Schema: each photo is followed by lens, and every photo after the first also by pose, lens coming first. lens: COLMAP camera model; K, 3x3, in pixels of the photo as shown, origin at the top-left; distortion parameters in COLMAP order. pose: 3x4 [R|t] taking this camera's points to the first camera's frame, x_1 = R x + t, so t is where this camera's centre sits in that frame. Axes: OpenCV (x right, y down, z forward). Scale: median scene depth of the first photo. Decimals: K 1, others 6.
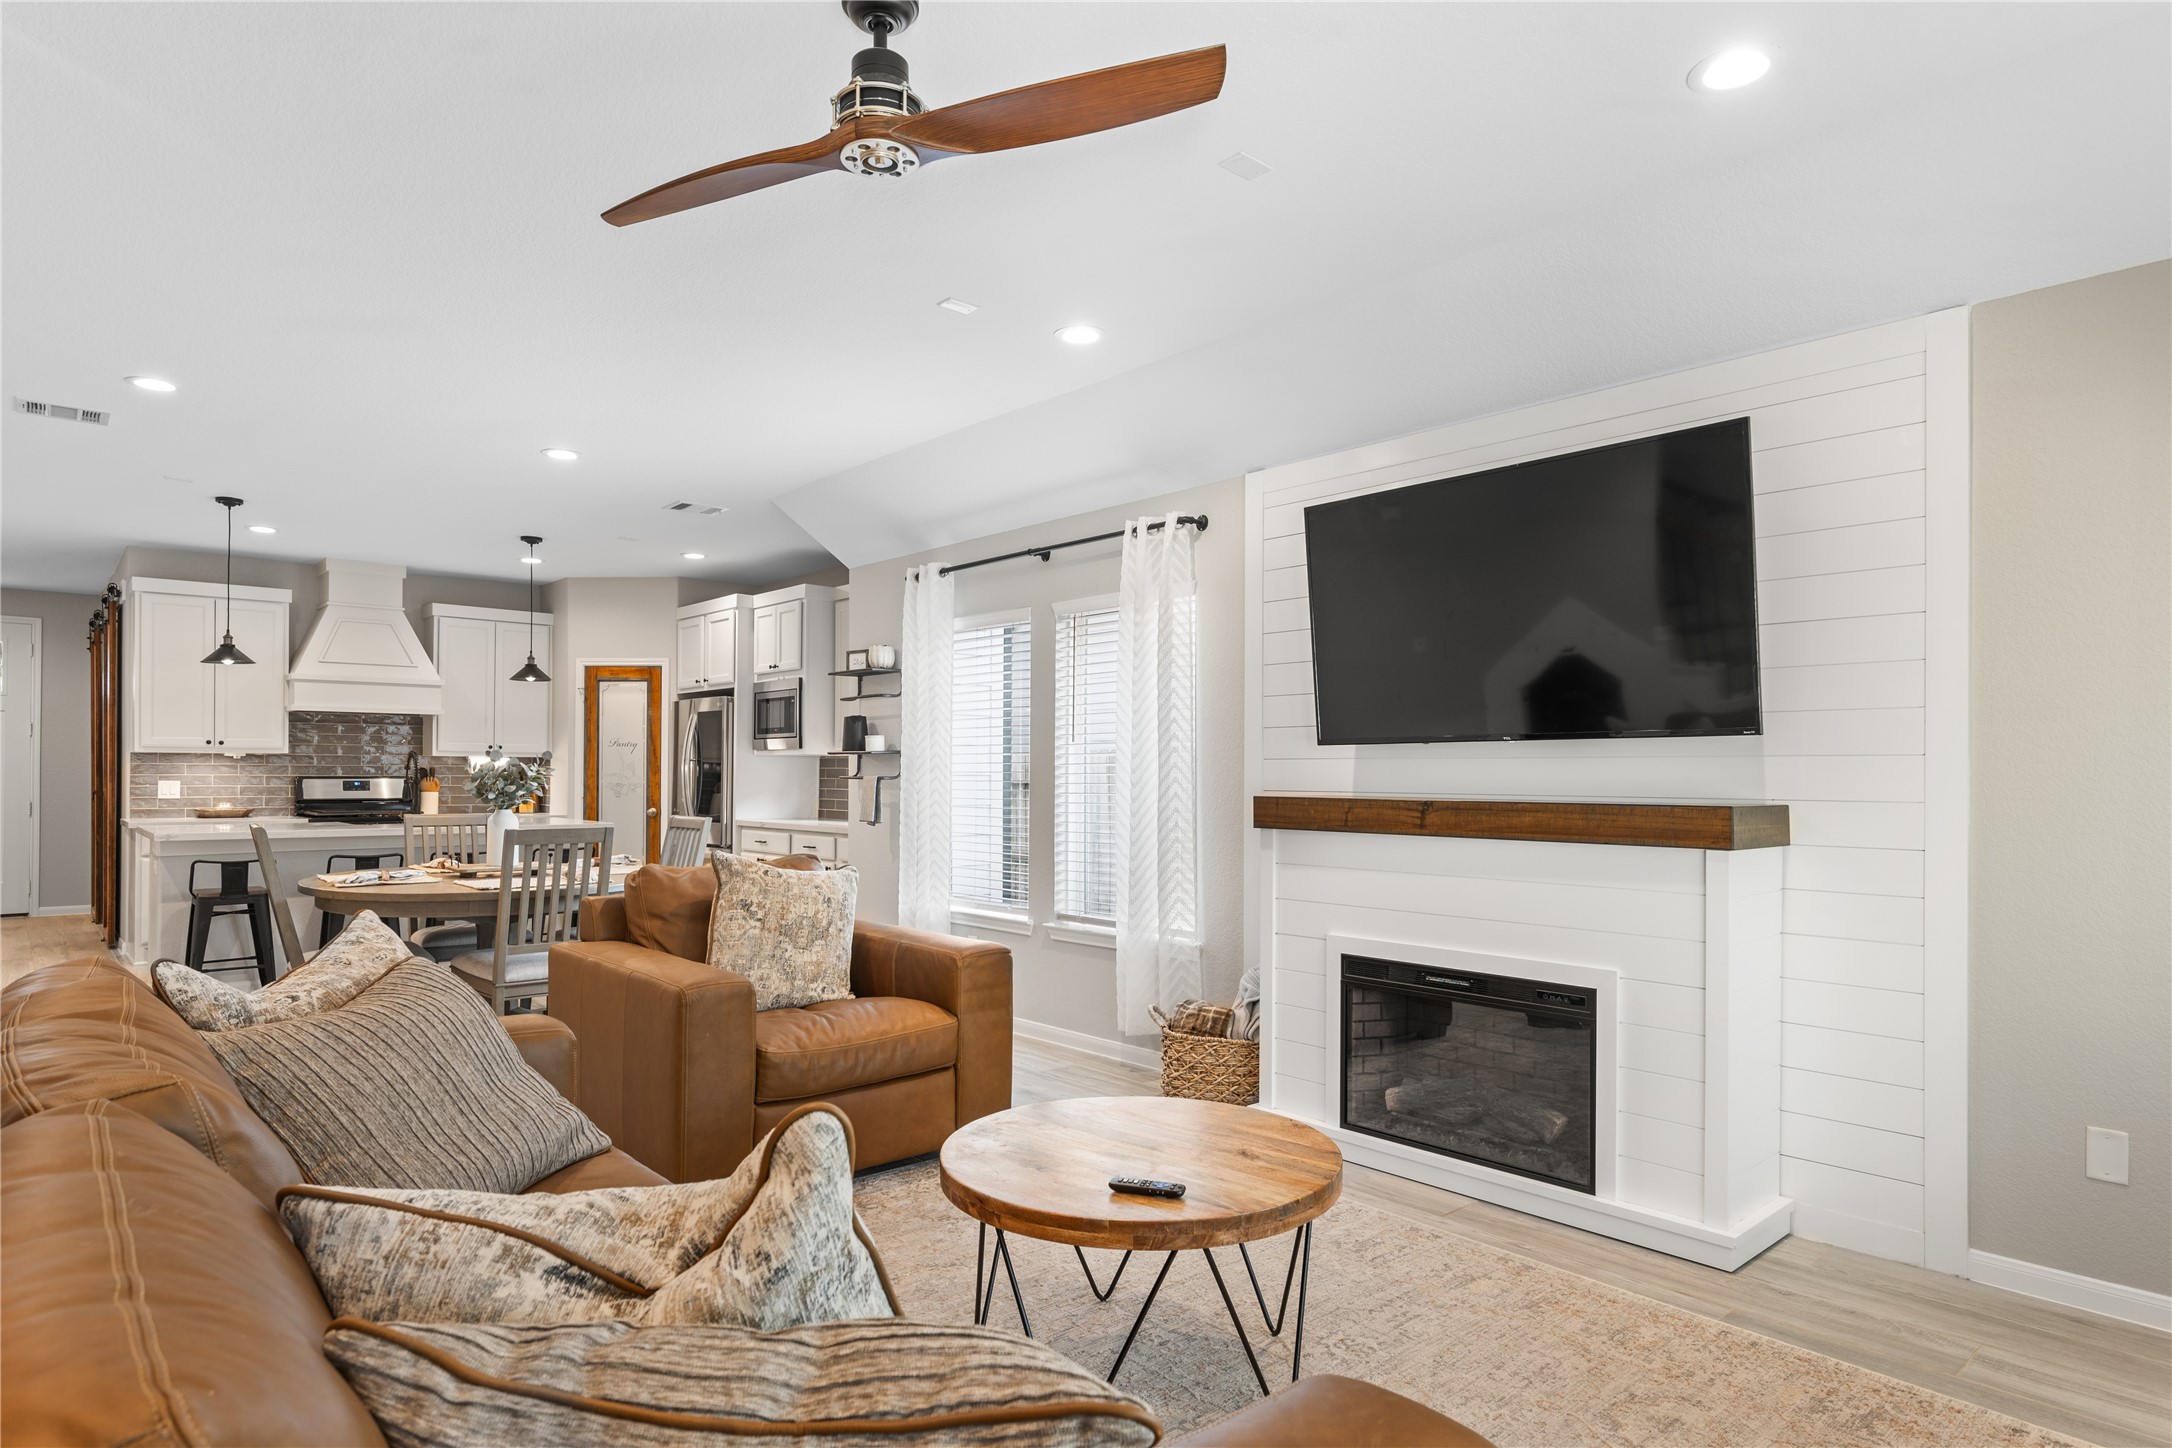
lens RADIAL K [[1221.6, 0, 1066.3], [0, 1221.6, 770.8], [0, 0, 1]] dist [0.016875, 0.003338]
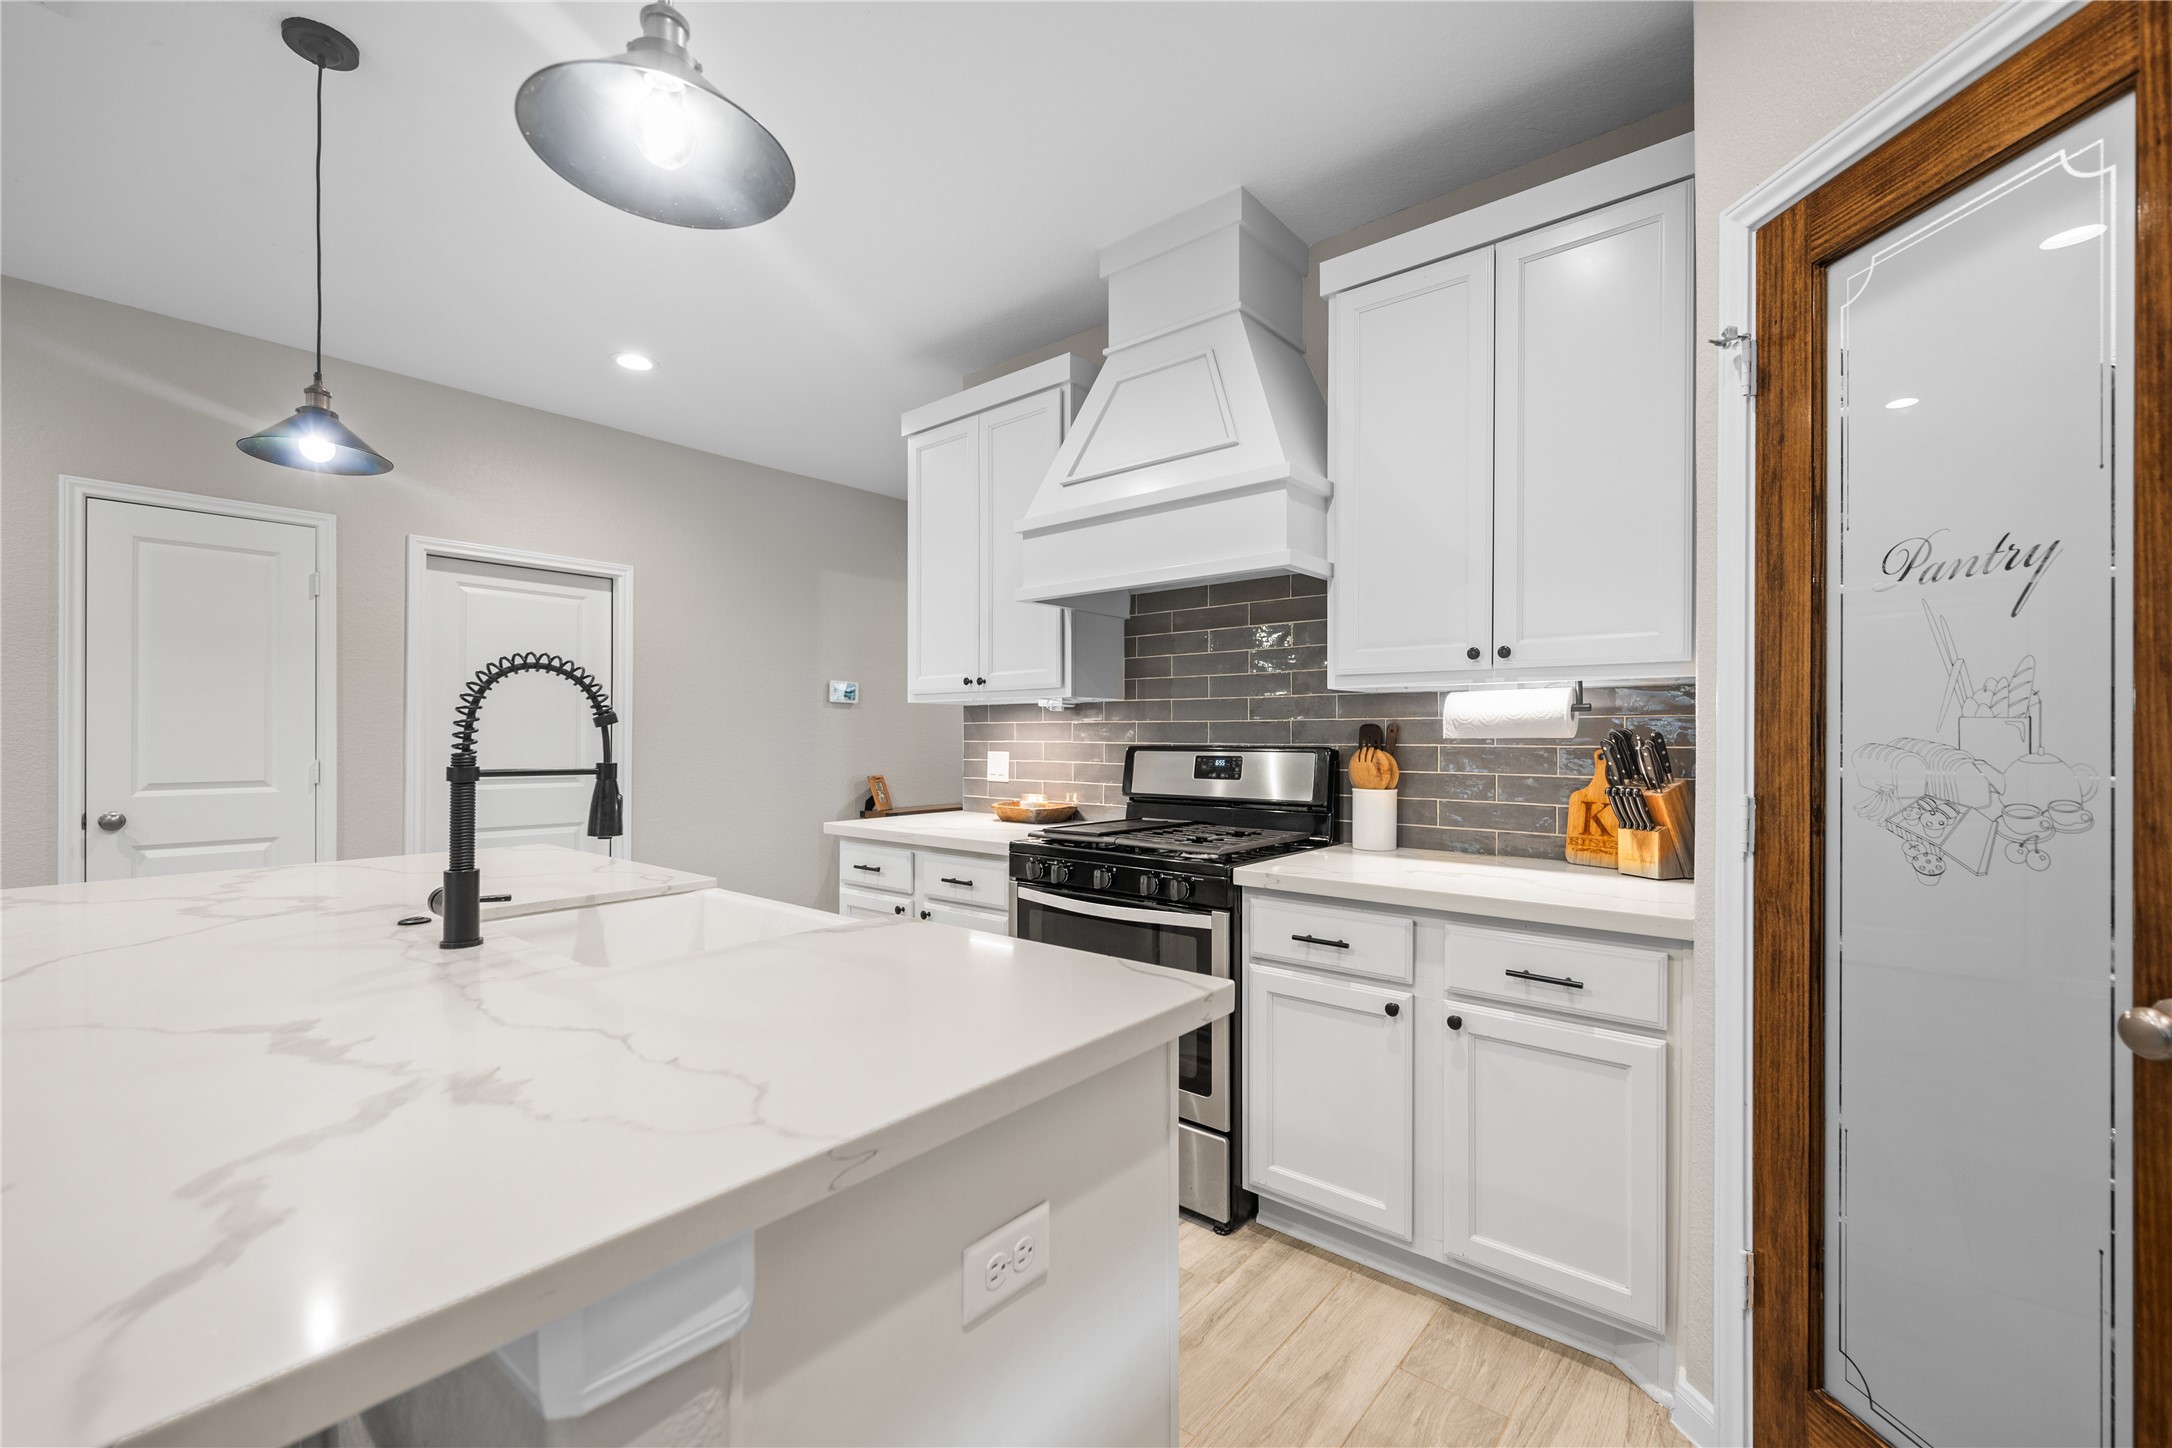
lens RADIAL K [[902.7, 0, 1096.7], [0, 902.7, 735.6], [0, 0, 1]] dist [-0.000813, -0.000167]
pose [[0.161718, -0.003576, -0.986831, -0.278417], [0.002544, 0.999992, -0.003207, 0.001920], [0.986834, -0.001992, 0.161726, 0.927287]]
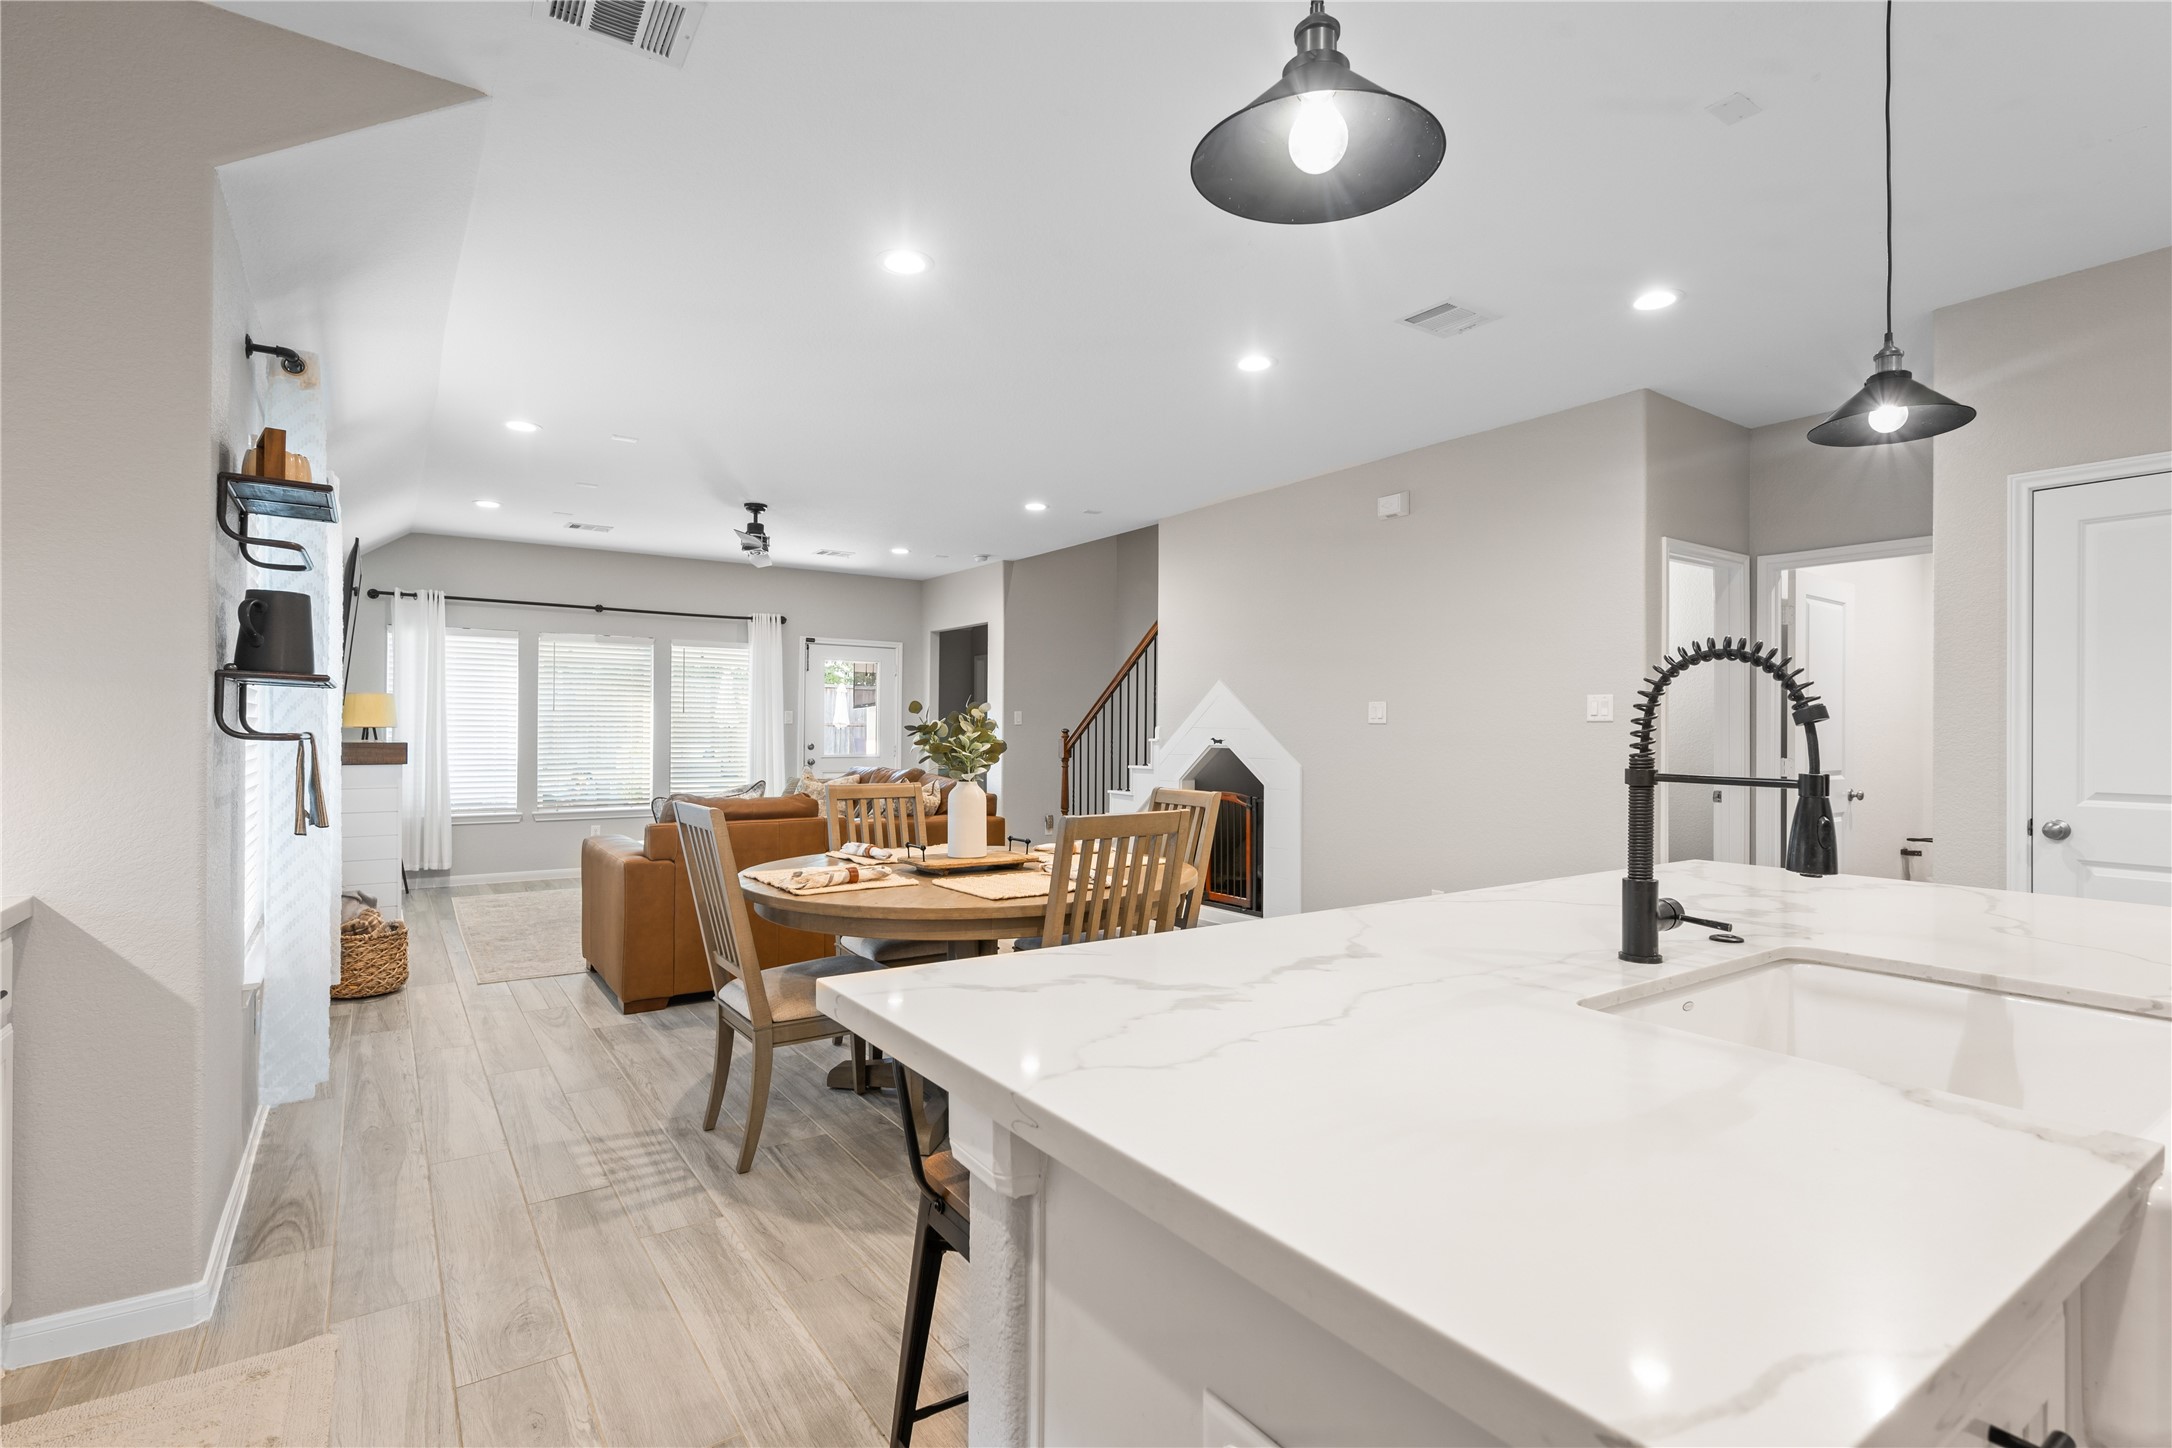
lens RADIAL K [[1041.9, 0, 1089.4], [0, 1041.9, 720.0], [0, 0, 1]] dist [-0.003721, -0.000348]
pose [[-0.994811, -0.013279, 0.100869, -0.376630], [-0.014287, 0.999855, -0.009277, 0.001544], [-0.100731, -0.010670, -0.994856, 1.018969]]
